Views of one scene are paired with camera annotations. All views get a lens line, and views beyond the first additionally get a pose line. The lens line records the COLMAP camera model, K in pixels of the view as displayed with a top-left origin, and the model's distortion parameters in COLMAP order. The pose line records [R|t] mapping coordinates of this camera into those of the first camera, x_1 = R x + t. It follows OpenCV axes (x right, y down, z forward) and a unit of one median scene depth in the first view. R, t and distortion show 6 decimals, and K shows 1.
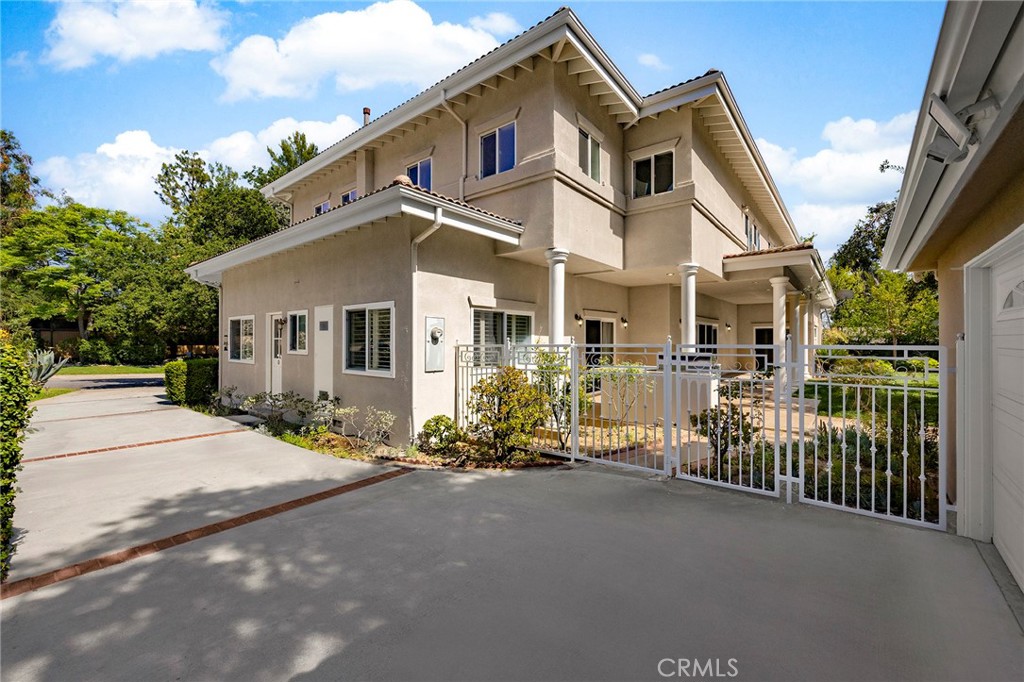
lens RADIAL K [[411.2, 0, 510.0], [0, 411.2, 337.3], [0, 0, 1]] dist [-0.000456, 0.000229]
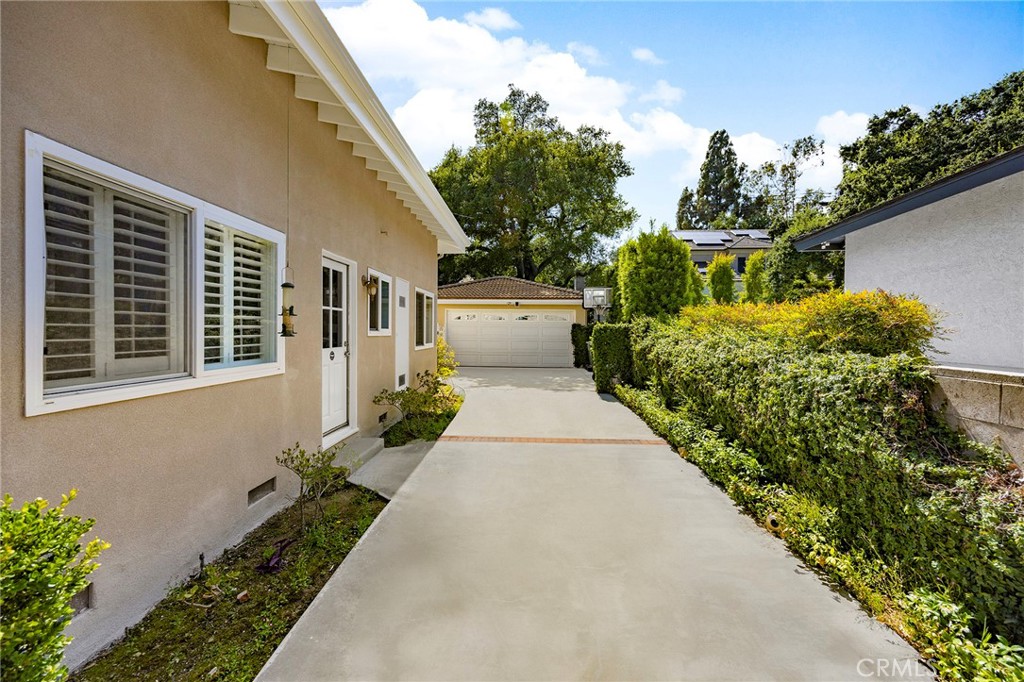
lens RADIAL K [[411.2, 0, 510.0], [0, 411.2, 337.3], [0, 0, 1]] dist [-0.000456, 0.000229]
pose [[-0.604592, -0.027361, 0.796066, -1.422265], [-0.025809, 0.999558, 0.014754, 0.033772], [-0.796117, -0.011625, -0.605031, 1.461195]]
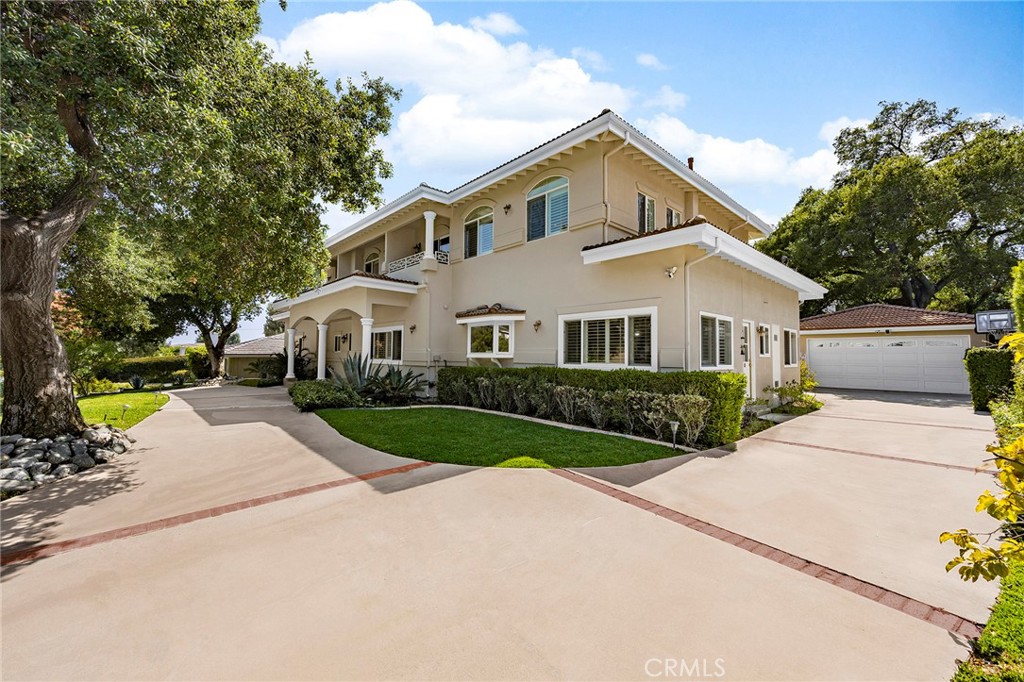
lens RADIAL K [[411.2, 0, 510.0], [0, 411.2, 337.3], [0, 0, 1]] dist [-0.000456, 0.000229]
pose [[0.135212, 0.041881, 0.989931, -2.137605], [-0.019651, 0.999023, -0.039582, 0.051893], [-0.990622, -0.014101, 0.135903, 1.838537]]
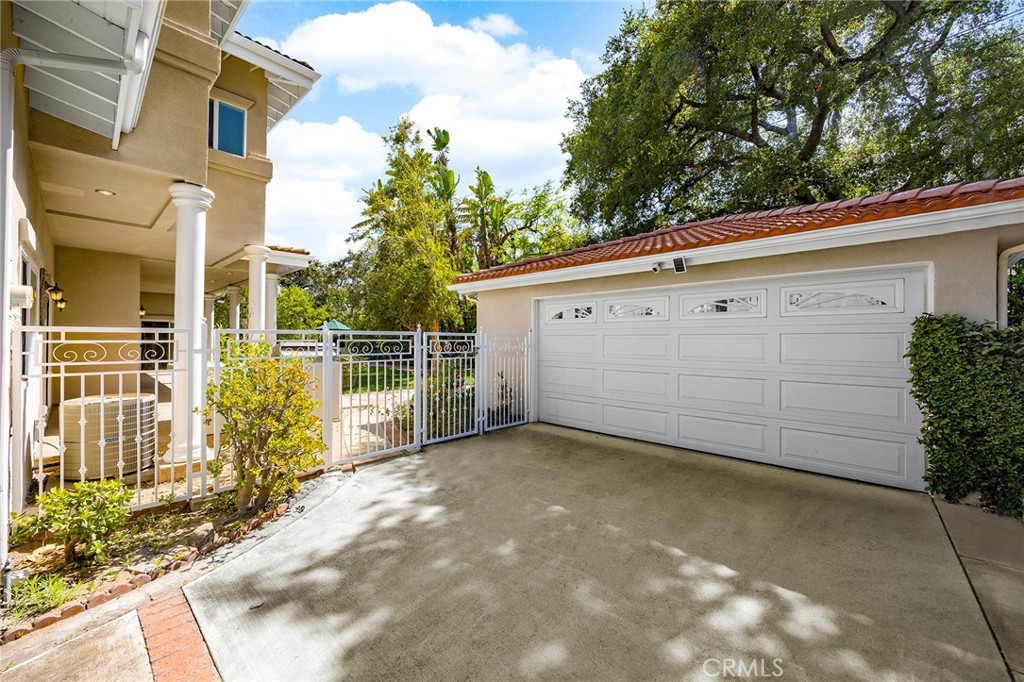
lens RADIAL K [[411.2, 0, 510.0], [0, 411.2, 337.3], [0, 0, 1]] dist [-0.000456, 0.000229]
pose [[0.072375, 0.007276, 0.997351, -0.657315], [-0.026723, 0.999629, -0.005354, 0.030073], [-0.997019, -0.026265, 0.072543, 0.592609]]
